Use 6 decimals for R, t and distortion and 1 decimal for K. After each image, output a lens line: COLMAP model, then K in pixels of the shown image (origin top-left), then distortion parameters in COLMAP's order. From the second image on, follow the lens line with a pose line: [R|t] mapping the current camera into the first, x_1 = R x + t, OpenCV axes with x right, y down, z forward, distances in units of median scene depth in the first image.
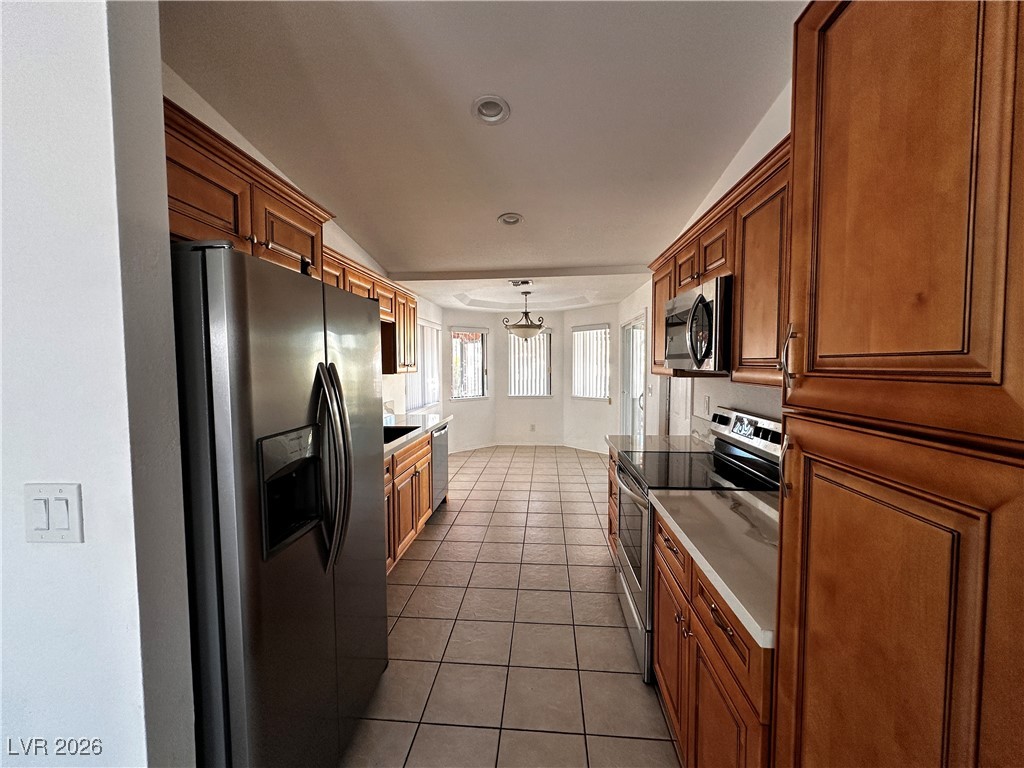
lens RADIAL K [[410.0, 0, 511.4], [0, 410.0, 383.3], [0, 0, 1]] dist [-0.003339, 0.000566]
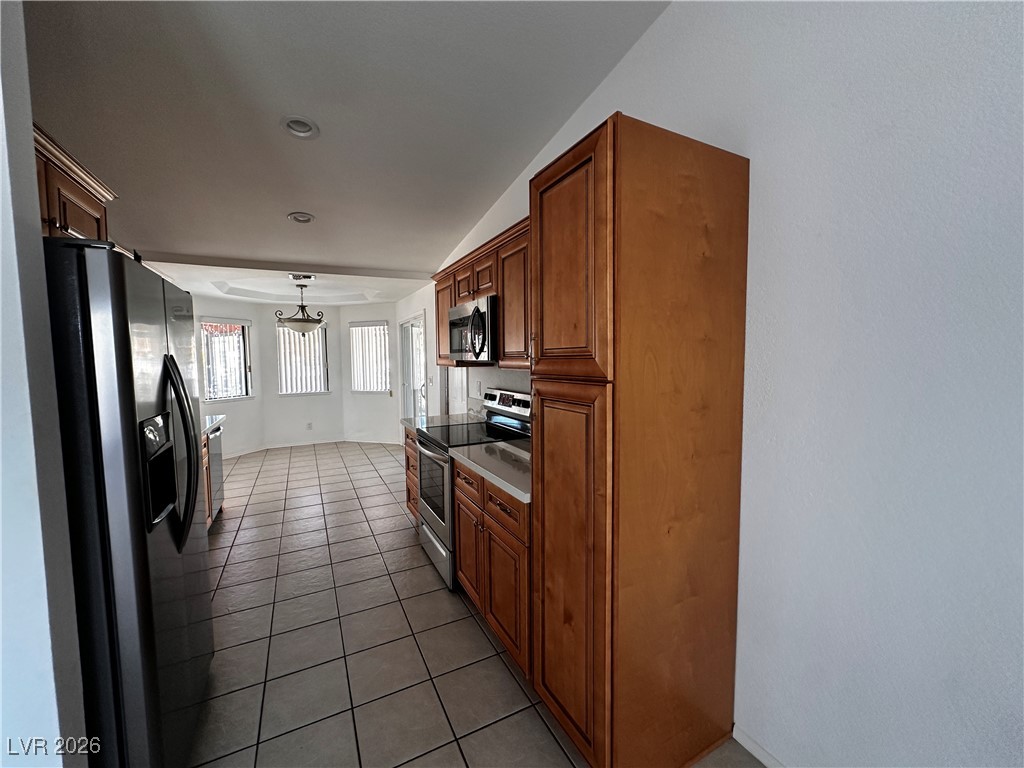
lens RADIAL K [[410.0, 0, 513.7], [0, 410.0, 383.0], [0, 0, 1]] dist [-0.003339, 0.000566]
pose [[0.846684, -0.038820, 0.530679, -0.149384], [0.033941, 0.999244, 0.018944, 0.018354], [-0.531013, 0.001972, 0.847361, -0.206719]]
